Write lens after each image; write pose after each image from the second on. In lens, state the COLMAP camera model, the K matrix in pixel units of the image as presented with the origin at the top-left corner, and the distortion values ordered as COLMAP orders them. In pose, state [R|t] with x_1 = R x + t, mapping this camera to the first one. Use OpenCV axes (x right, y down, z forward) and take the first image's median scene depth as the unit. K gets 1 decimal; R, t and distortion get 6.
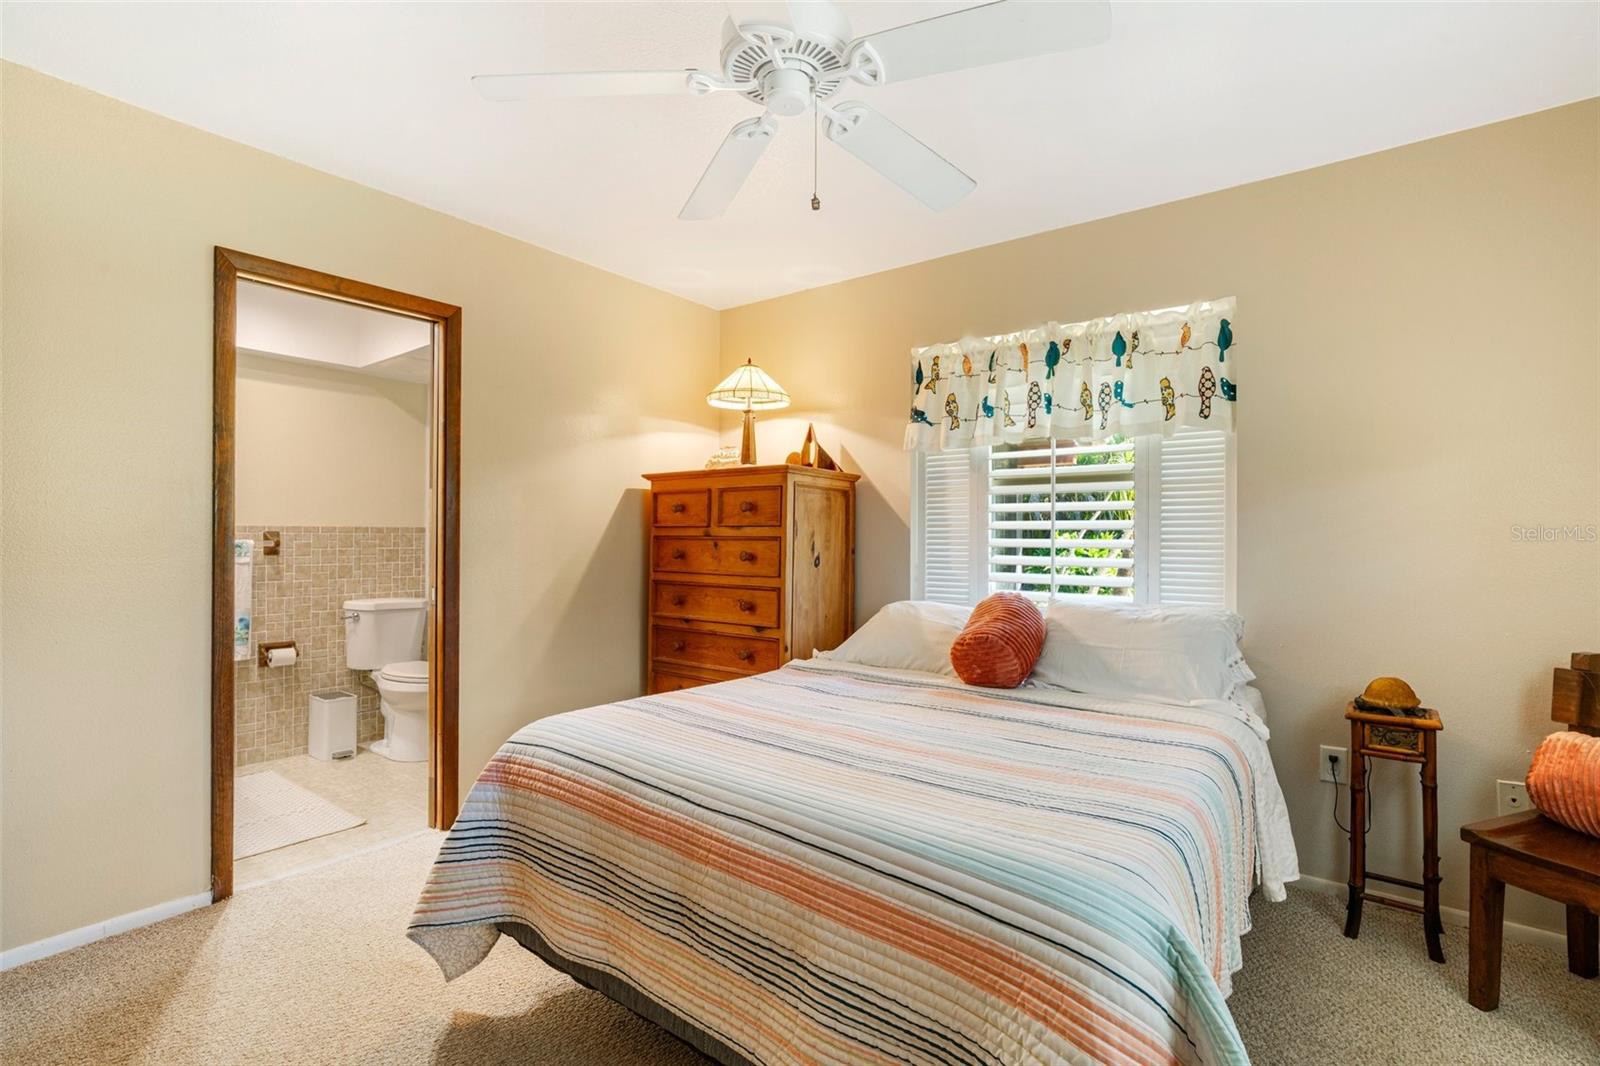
lens RADIAL K [[756.9, 0, 790.0], [0, 756.9, 526.6], [0, 0, 1]] dist [-0.010944, 0.000766]
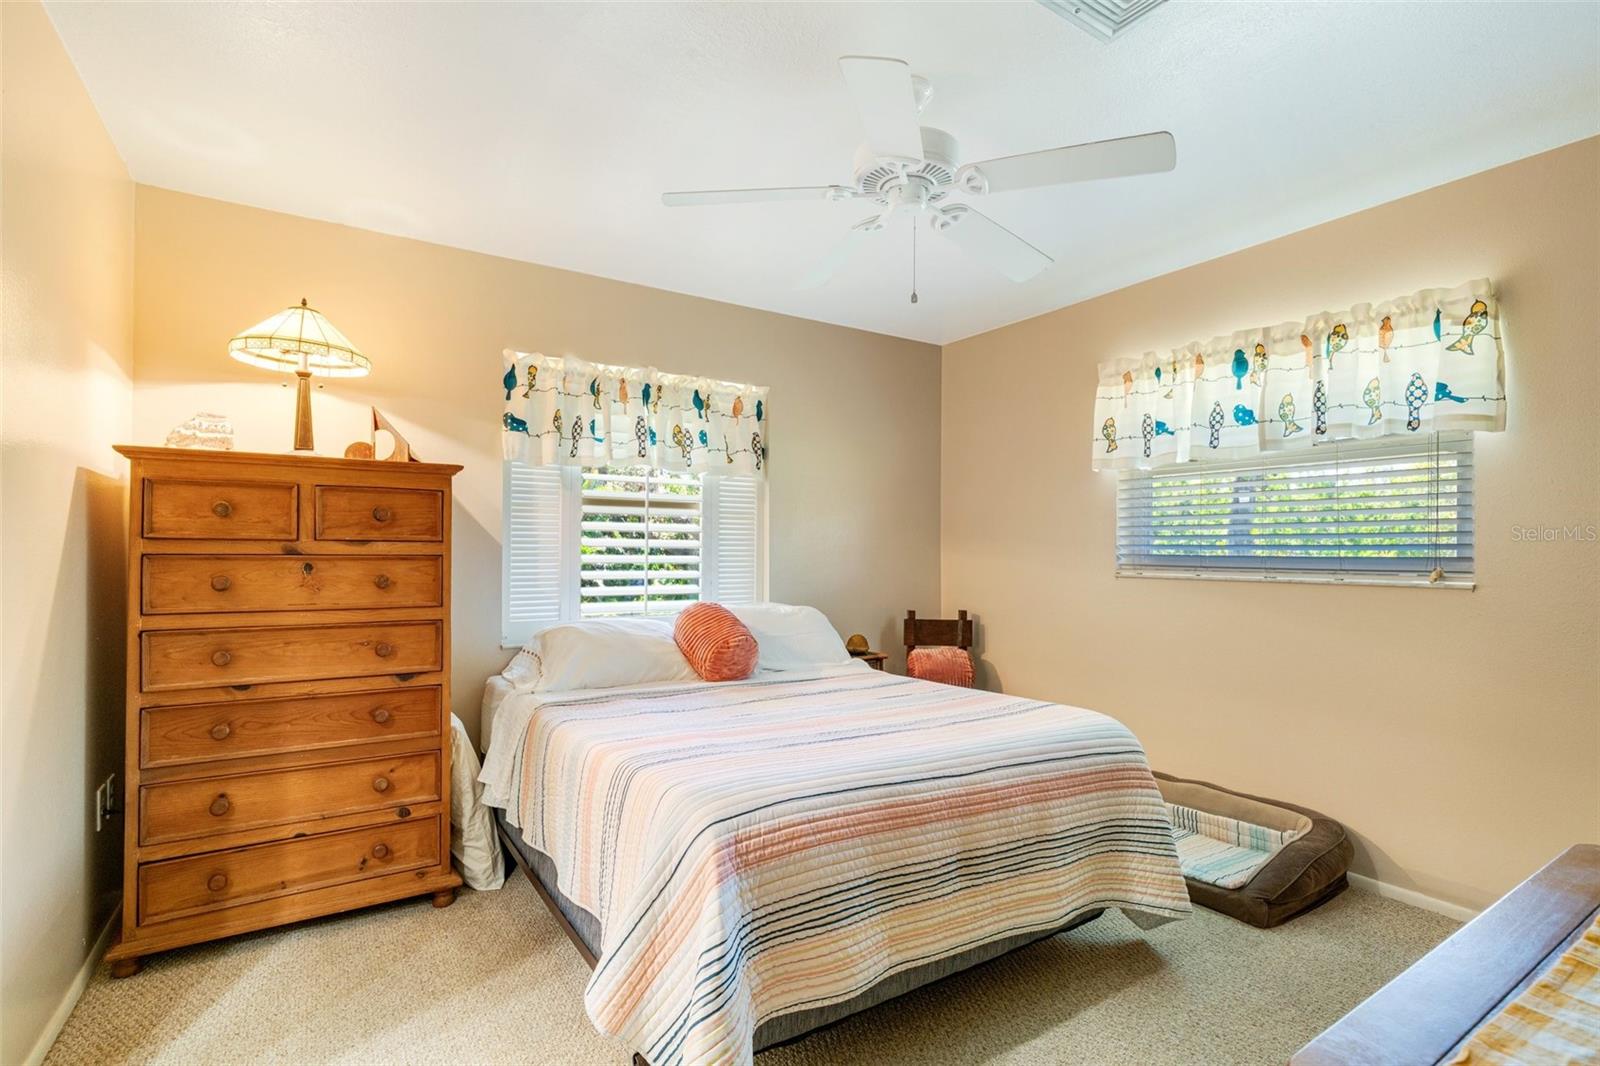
lens RADIAL K [[753.4, 0, 795.6], [0, 753.4, 547.2], [0, 0, 1]] dist [-0.020850, 0.009839]
pose [[0.337562, 0.003307, 0.941297, -0.624124], [-0.014557, 0.999893, 0.001707, -0.001737], [-0.941191, -0.014278, 0.337574, 0.383872]]
